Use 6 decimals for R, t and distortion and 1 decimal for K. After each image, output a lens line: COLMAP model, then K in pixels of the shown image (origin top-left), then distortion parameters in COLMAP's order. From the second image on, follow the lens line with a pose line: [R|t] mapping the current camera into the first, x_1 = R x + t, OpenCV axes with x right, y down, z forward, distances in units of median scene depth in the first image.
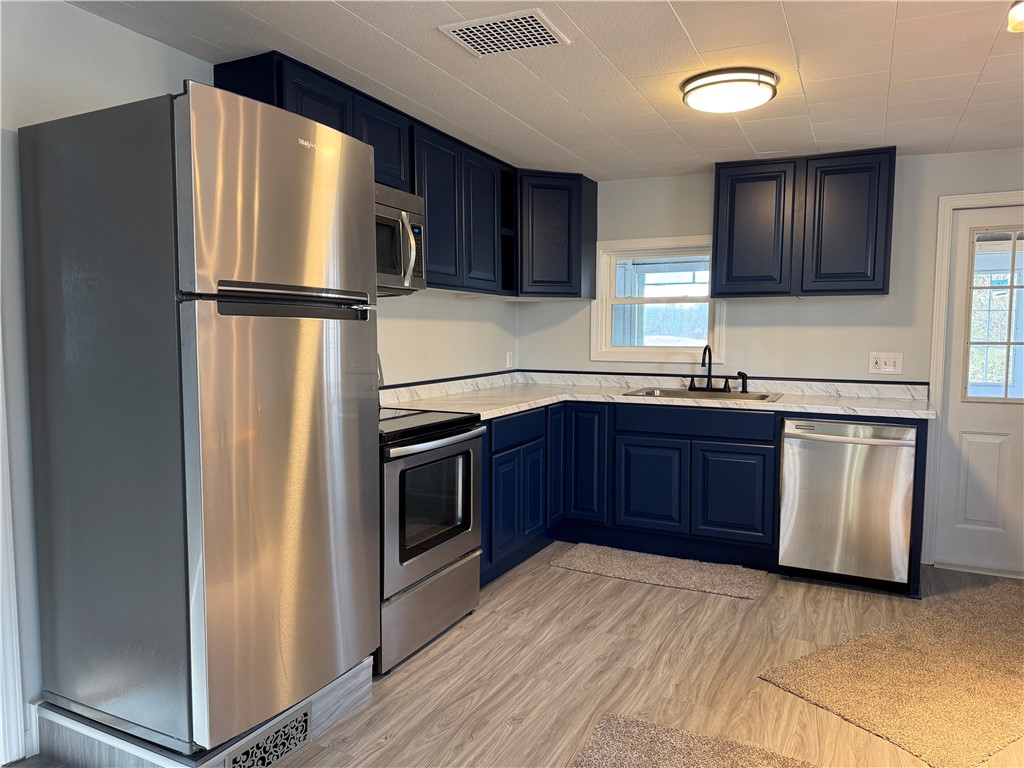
lens RADIAL K [[721.9, 0, 512.0], [0, 721.9, 384.0], [0, 0, 1]] dist [0.046061, -0.055146]
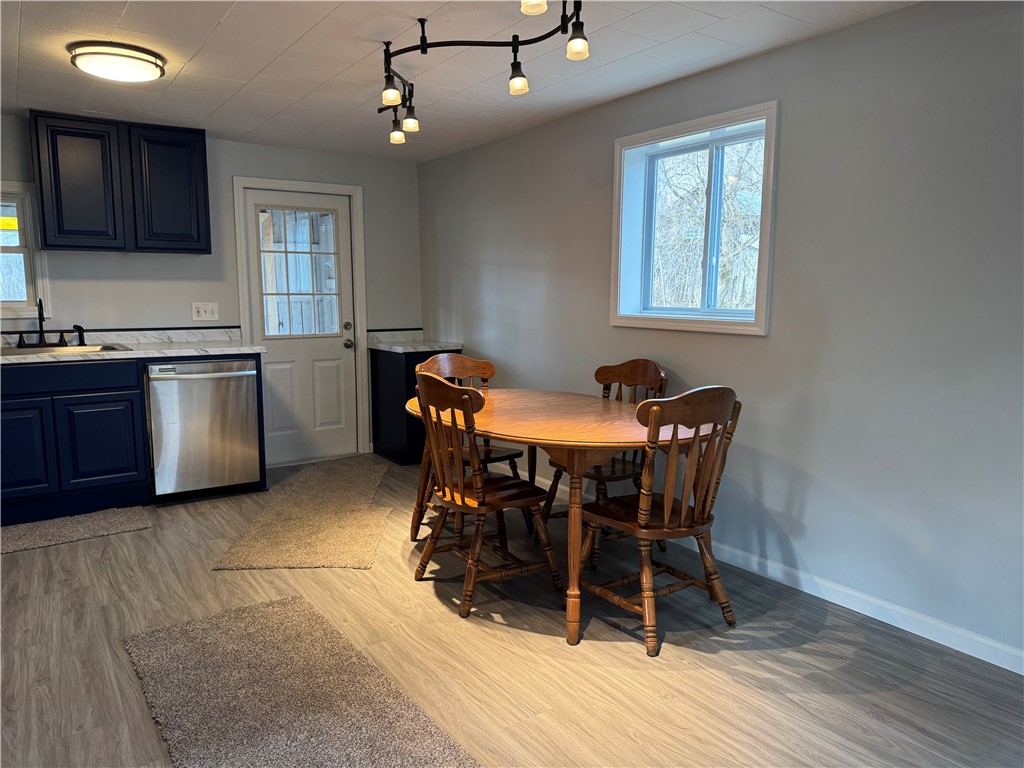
lens RADIAL K [[721.9, 0, 512.0], [0, 721.9, 384.0], [0, 0, 1]] dist [0.046061, -0.055146]
pose [[0.495067, -0.118217, 0.860775, -0.304288], [0.064473, 0.992968, 0.099291, 0.003223], [-0.866459, 0.006341, 0.499207, -0.031993]]
